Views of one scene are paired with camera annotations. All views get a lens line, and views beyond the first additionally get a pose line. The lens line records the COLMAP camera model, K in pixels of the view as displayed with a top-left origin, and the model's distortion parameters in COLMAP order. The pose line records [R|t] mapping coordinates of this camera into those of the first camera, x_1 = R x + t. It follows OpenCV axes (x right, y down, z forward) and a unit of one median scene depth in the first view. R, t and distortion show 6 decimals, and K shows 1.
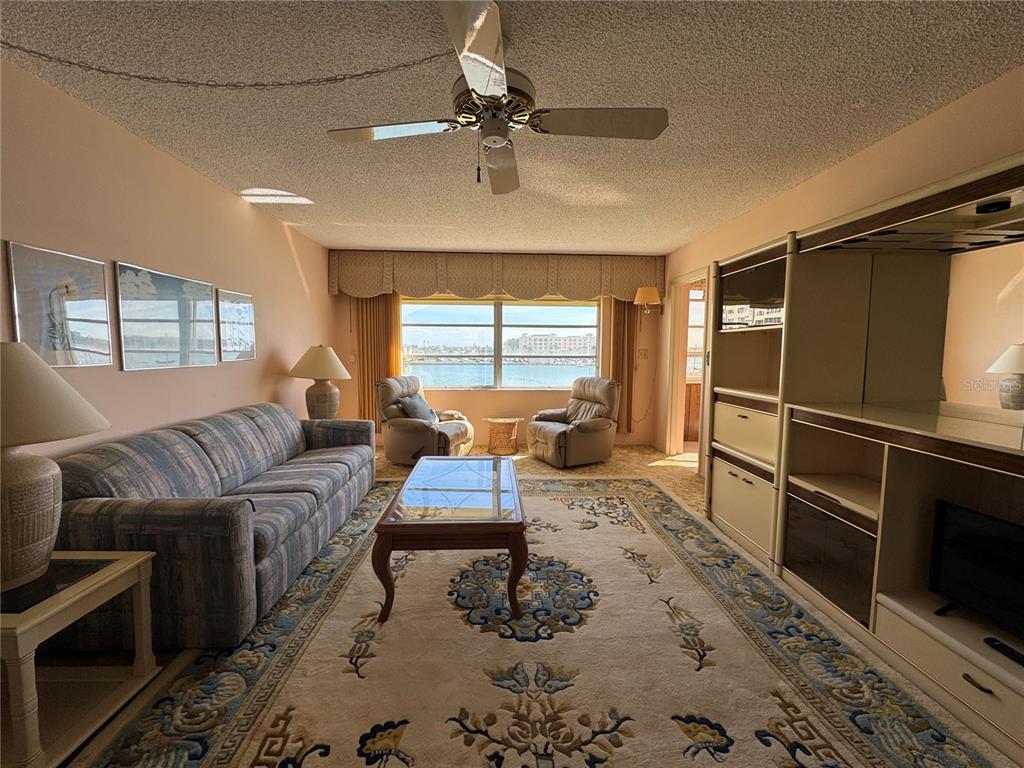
lens RADIAL K [[413.6, 0, 514.0], [0, 413.6, 381.4], [0, 0, 1]] dist [0.004968, 0.000816]
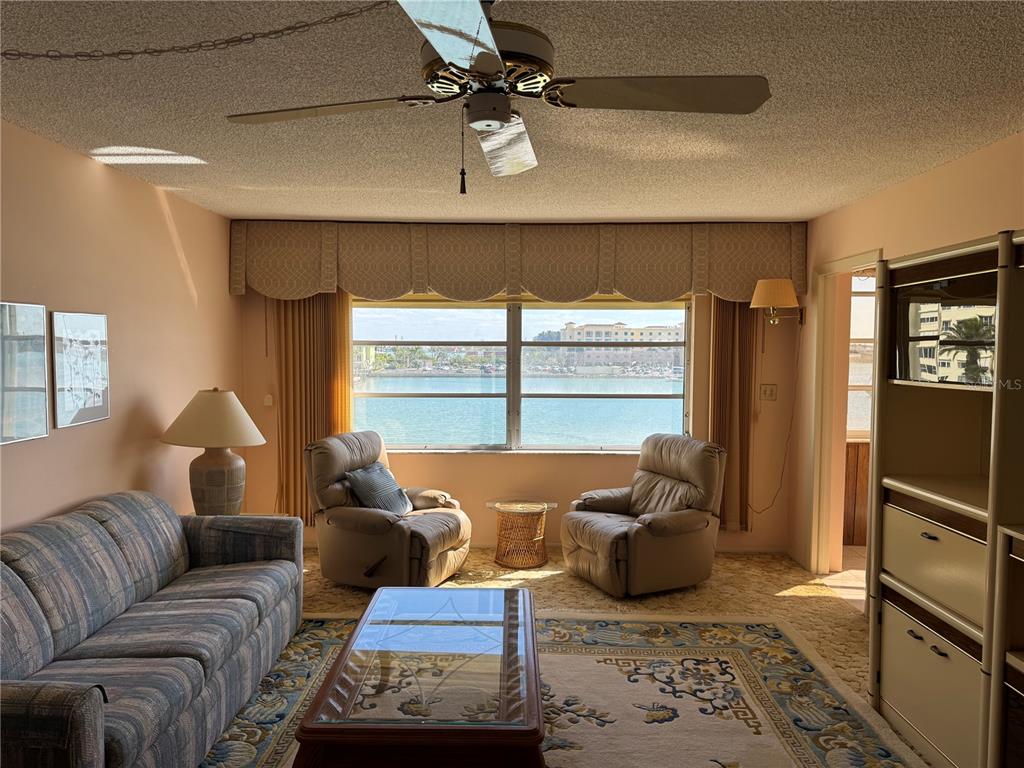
lens RADIAL K [[736.2, 0, 511.7], [0, 736.2, 378.5], [0, 0, 1]] dist [0.050786, -0.048758]
pose [[0.998263, 0.001530, -0.058897, 0.027295], [-0.002794, 0.999768, -0.021380, -0.086879], [0.058851, 0.021508, 0.998035, -0.052959]]
